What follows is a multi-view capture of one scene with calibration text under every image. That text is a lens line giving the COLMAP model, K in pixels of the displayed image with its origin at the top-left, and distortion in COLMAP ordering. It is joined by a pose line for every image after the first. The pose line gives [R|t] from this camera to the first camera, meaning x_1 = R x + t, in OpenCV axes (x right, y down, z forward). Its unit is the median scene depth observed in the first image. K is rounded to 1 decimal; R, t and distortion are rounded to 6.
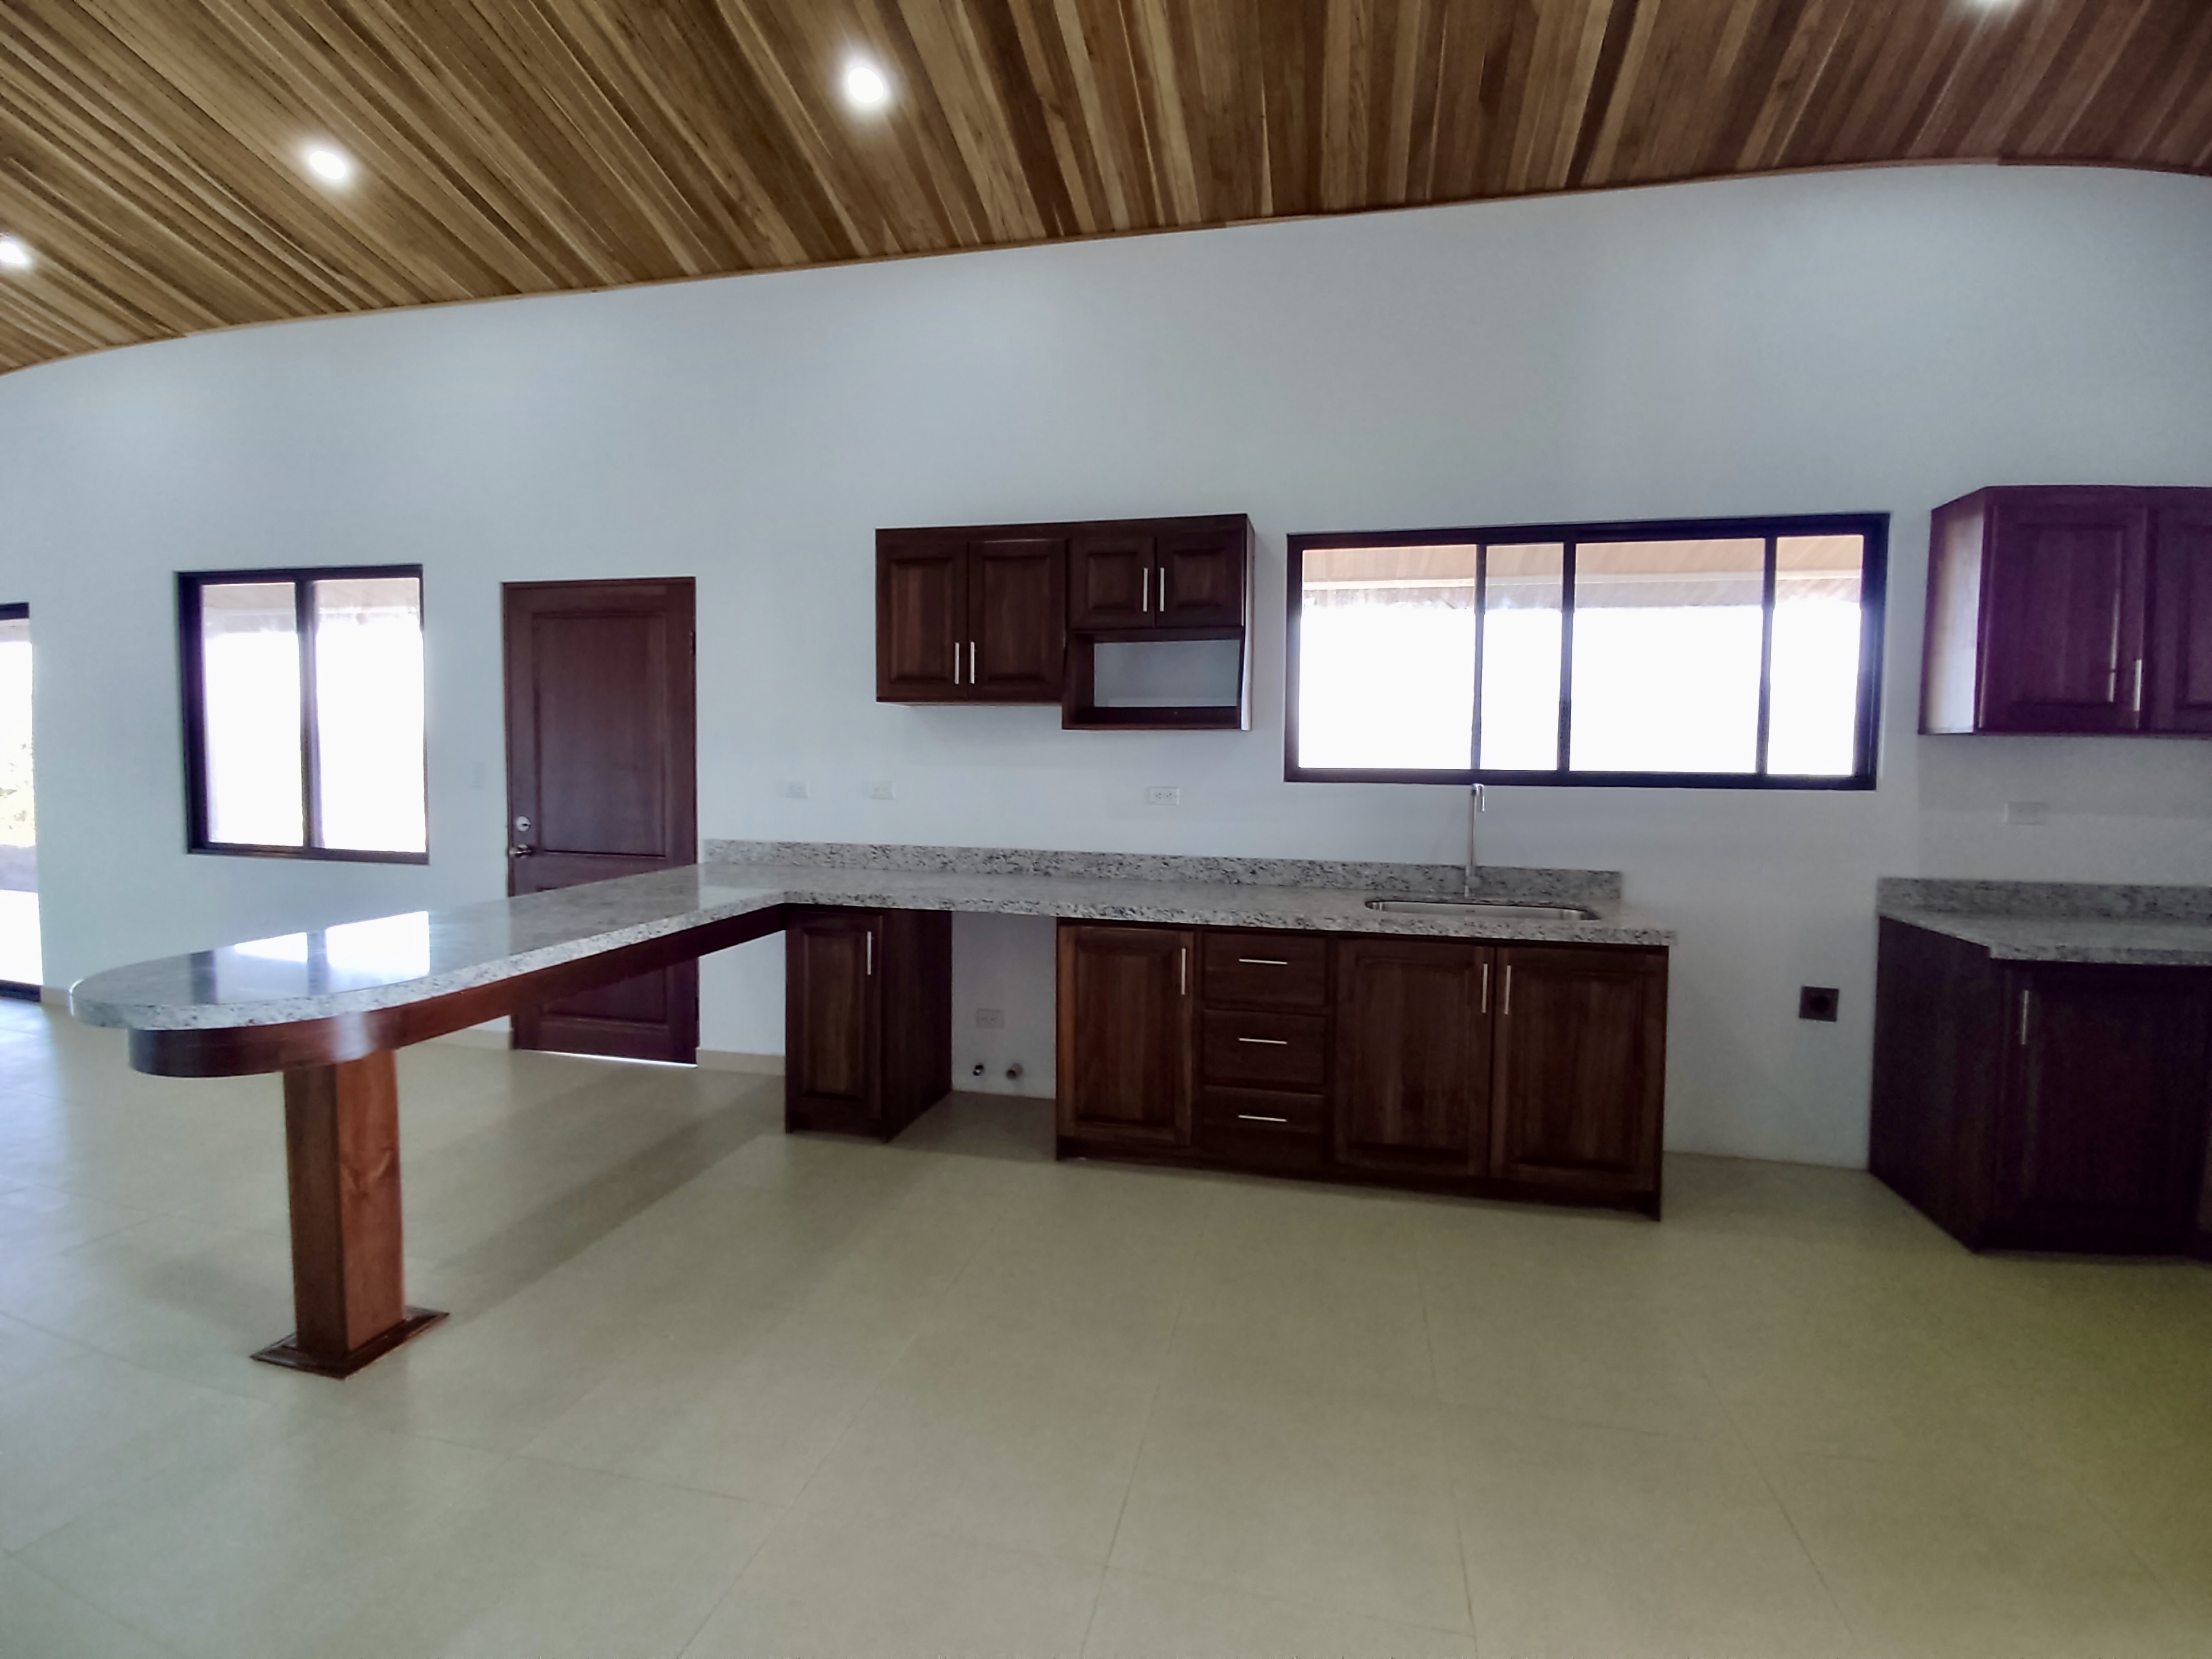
lens RADIAL K [[1013.0, 0, 1120.3], [0, 1013.0, 804.6], [0, 0, 1]] dist [-0.000786, -0.008178]
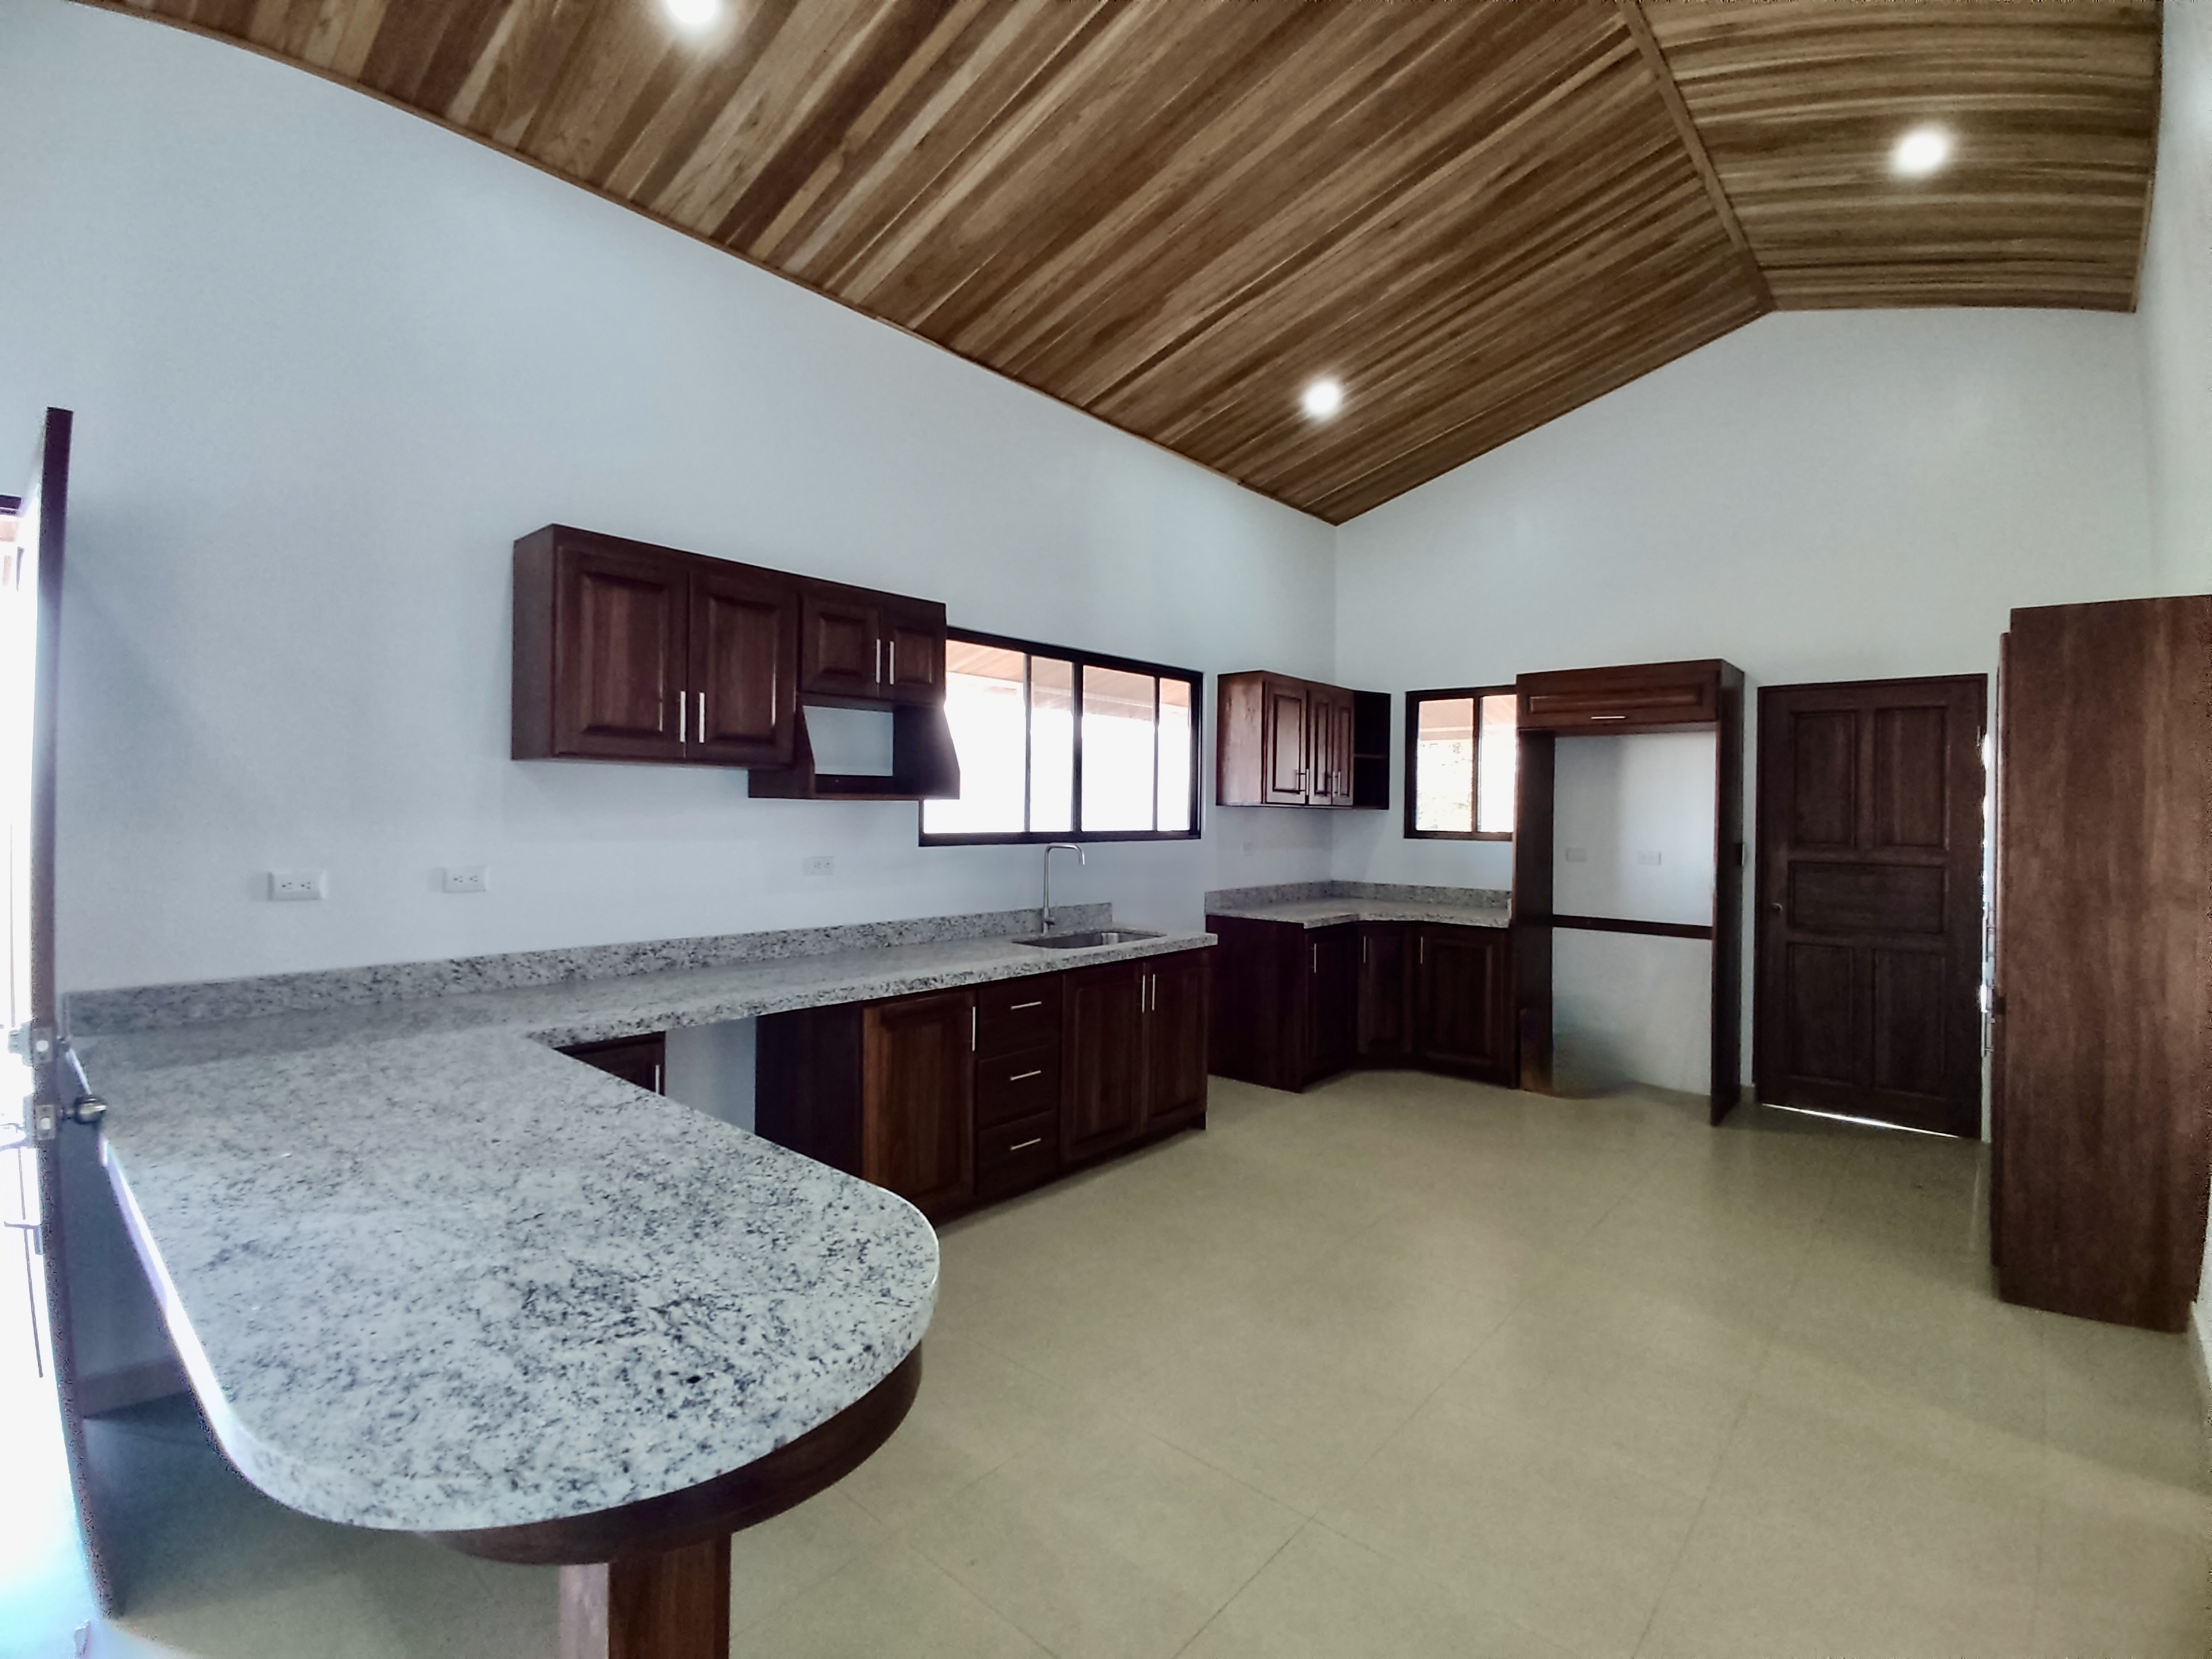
lens RADIAL K [[1007.2, 0, 1099.1], [0, 1007.2, 808.1], [0, 0, 1]] dist [-0.002257, -0.000672]
pose [[0.488405, -0.003641, 0.872610, -0.715370], [0.038224, 0.999121, -0.017226, -0.039782], [-0.871780, 0.041768, 0.488115, 0.319257]]
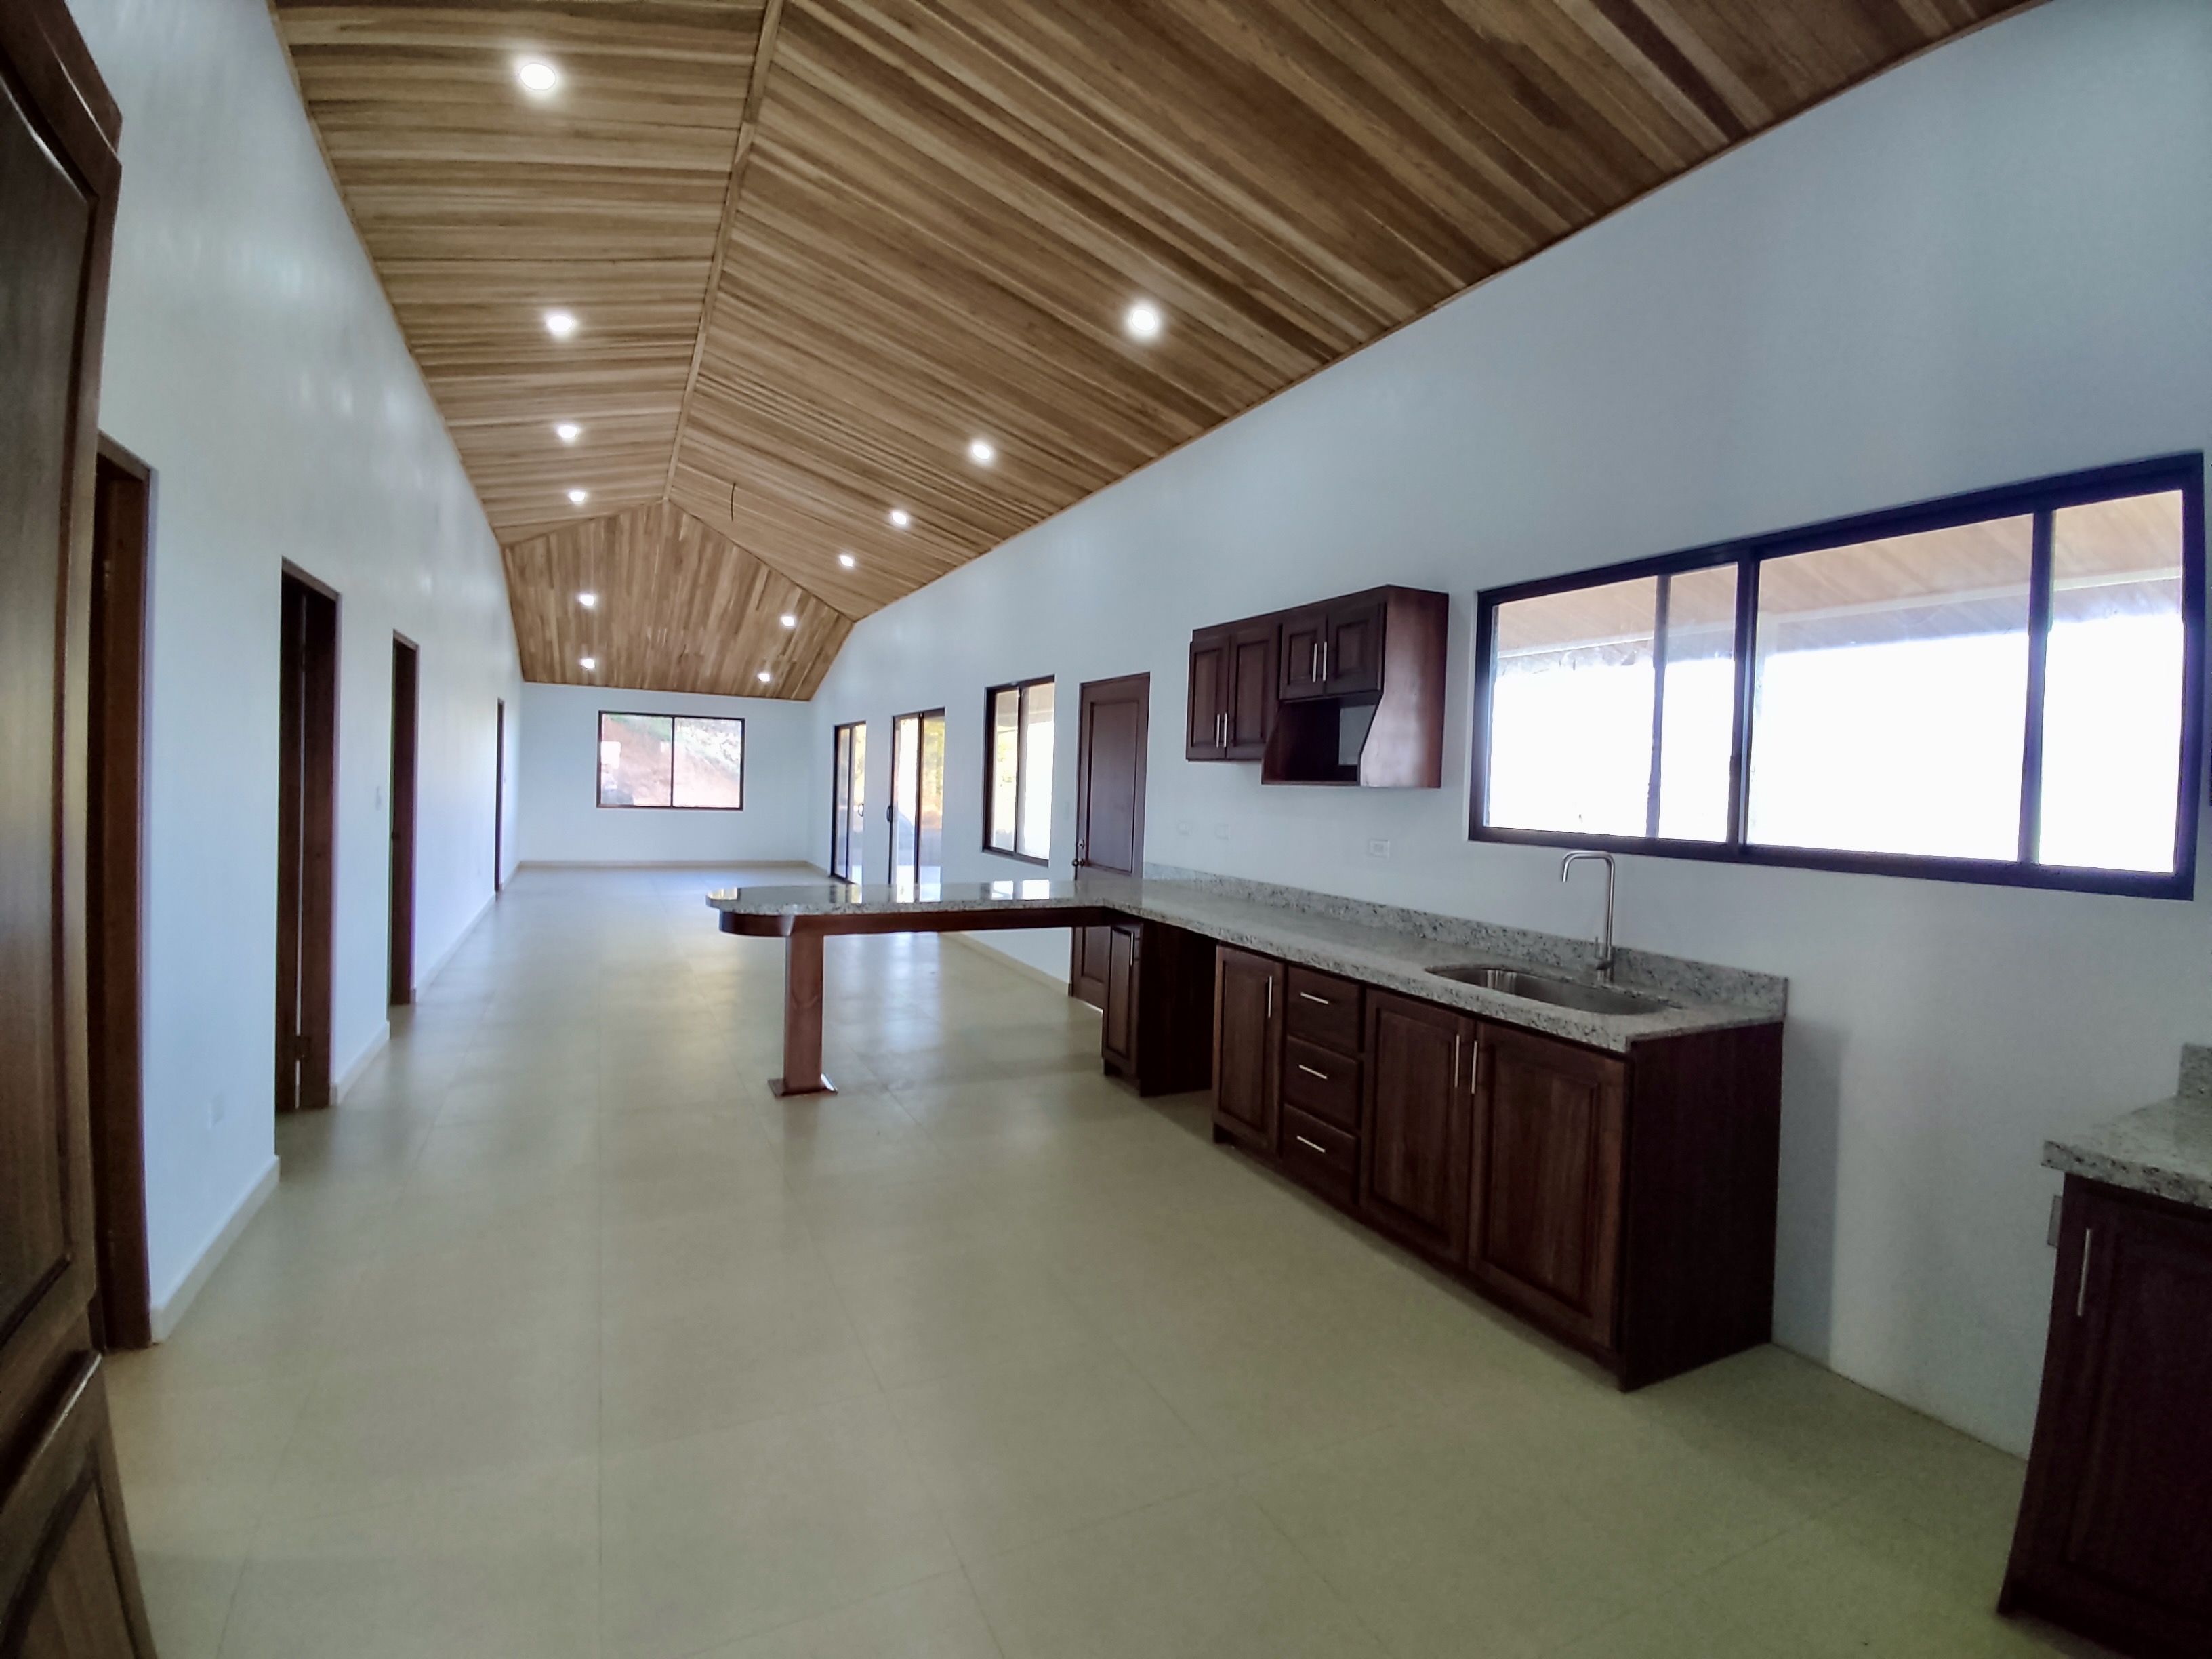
lens RADIAL K [[1013.0, 0, 1120.3], [0, 1013.0, 804.6], [0, 0, 1]] dist [-0.000786, -0.008178]
pose [[0.636515, 0.027436, -0.770776, 0.741008], [-0.067841, 0.997485, -0.020519, -0.014456], [0.768275, 0.065351, 0.636776, 0.116297]]
